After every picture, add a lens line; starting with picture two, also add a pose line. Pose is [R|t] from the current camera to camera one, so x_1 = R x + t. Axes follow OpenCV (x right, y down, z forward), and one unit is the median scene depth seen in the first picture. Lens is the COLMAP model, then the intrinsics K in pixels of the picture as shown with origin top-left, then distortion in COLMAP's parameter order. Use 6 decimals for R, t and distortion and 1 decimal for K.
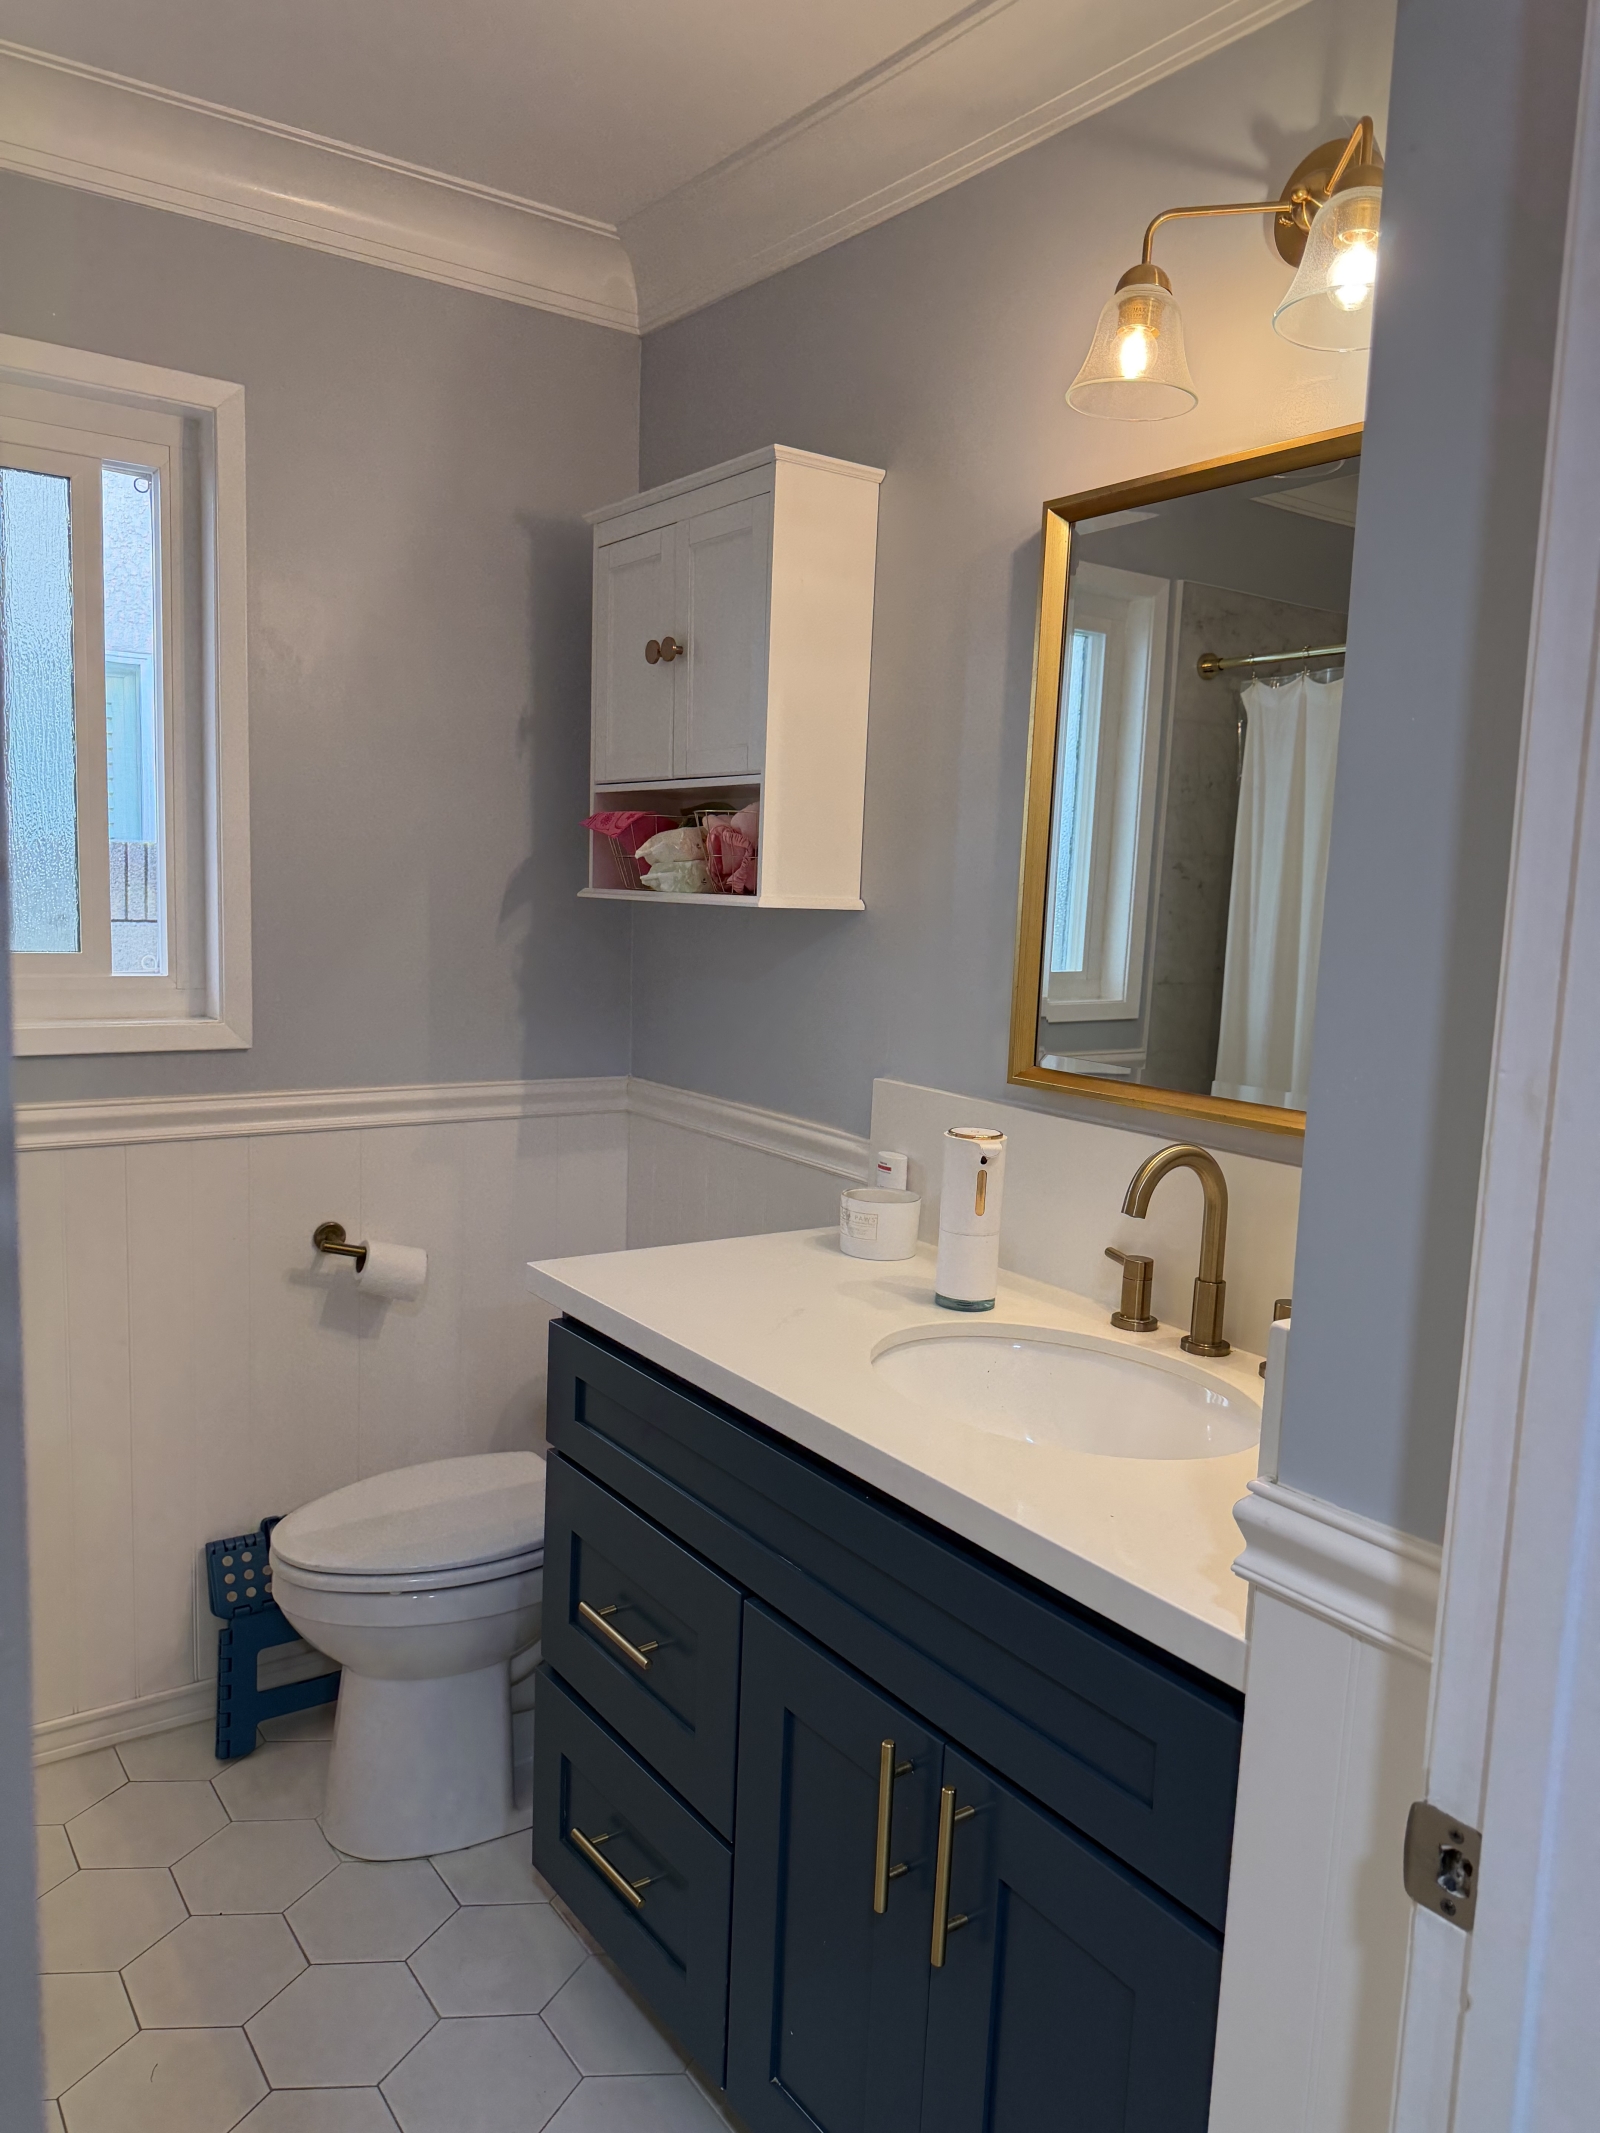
lens RADIAL K [[1518.4, 0, 803.9], [0, 1518.4, 1070.6], [0, 0, 1]] dist [0.004336, -0.009027]
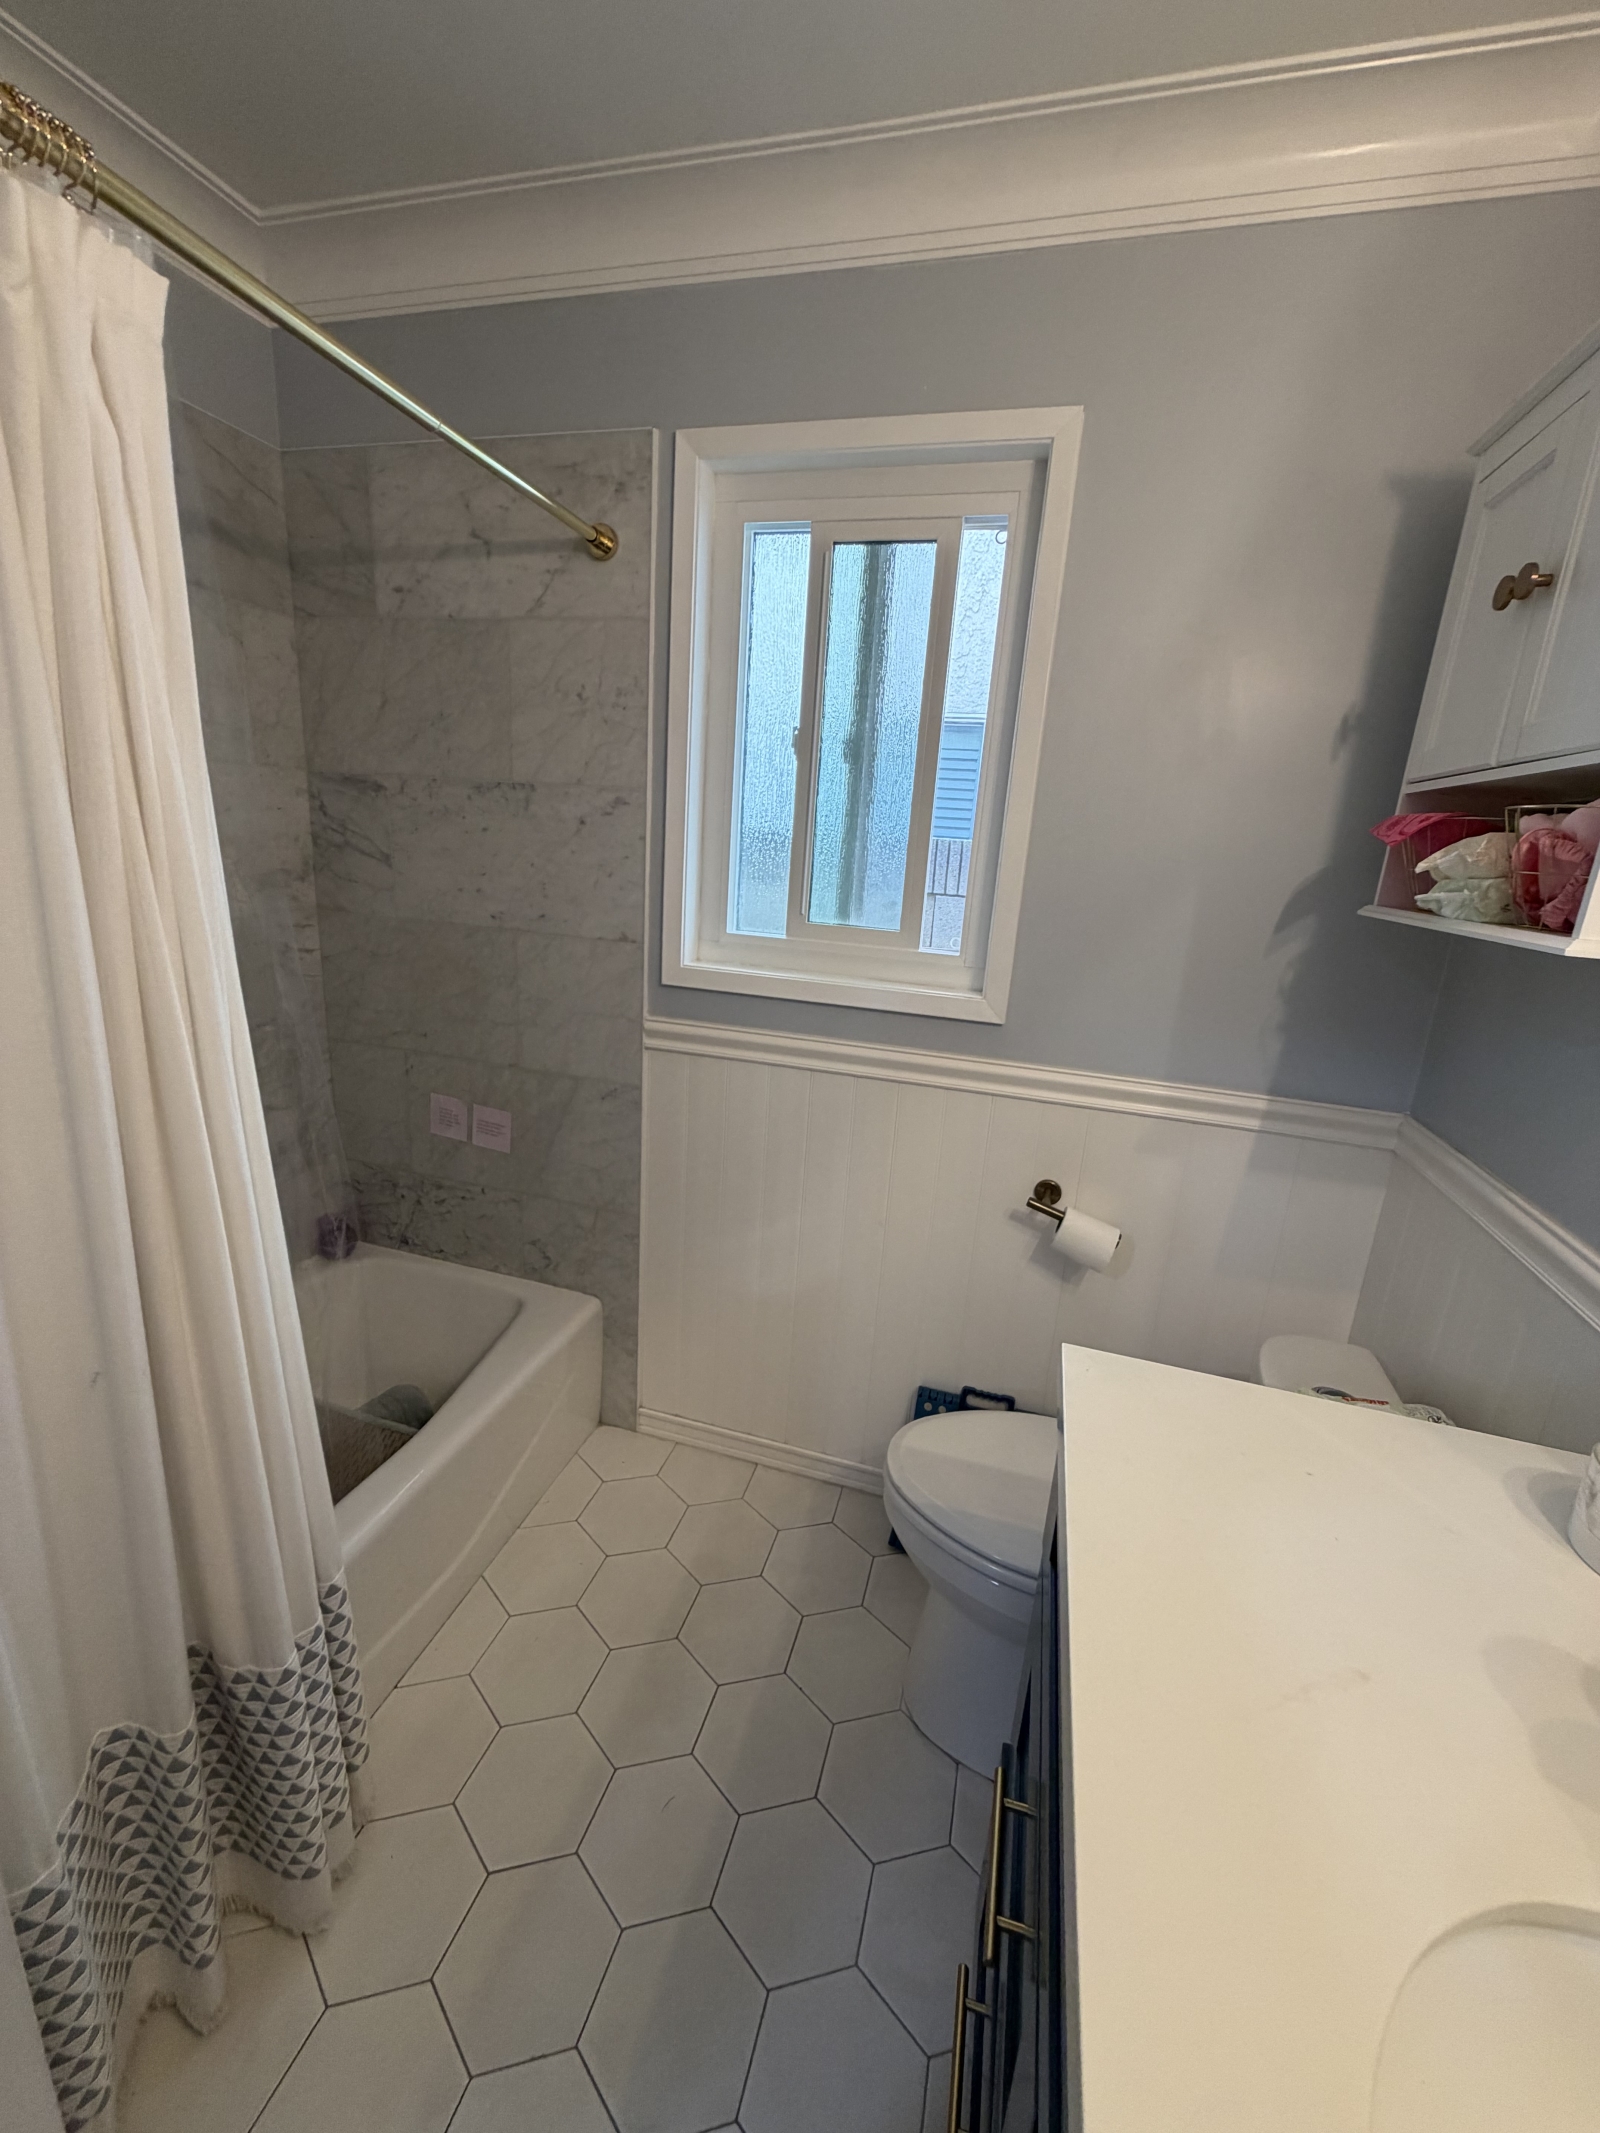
lens RADIAL K [[852.7, 0, 788.8], [0, 852.7, 1066.8], [0, 0, 1]] dist [-0.012425, -0.000485]
pose [[0.614398, 0.205387, -0.761795, 0.045229], [-0.131293, 0.978676, 0.157971, -0.065444], [0.777996, 0.002961, 0.628262, 0.454371]]
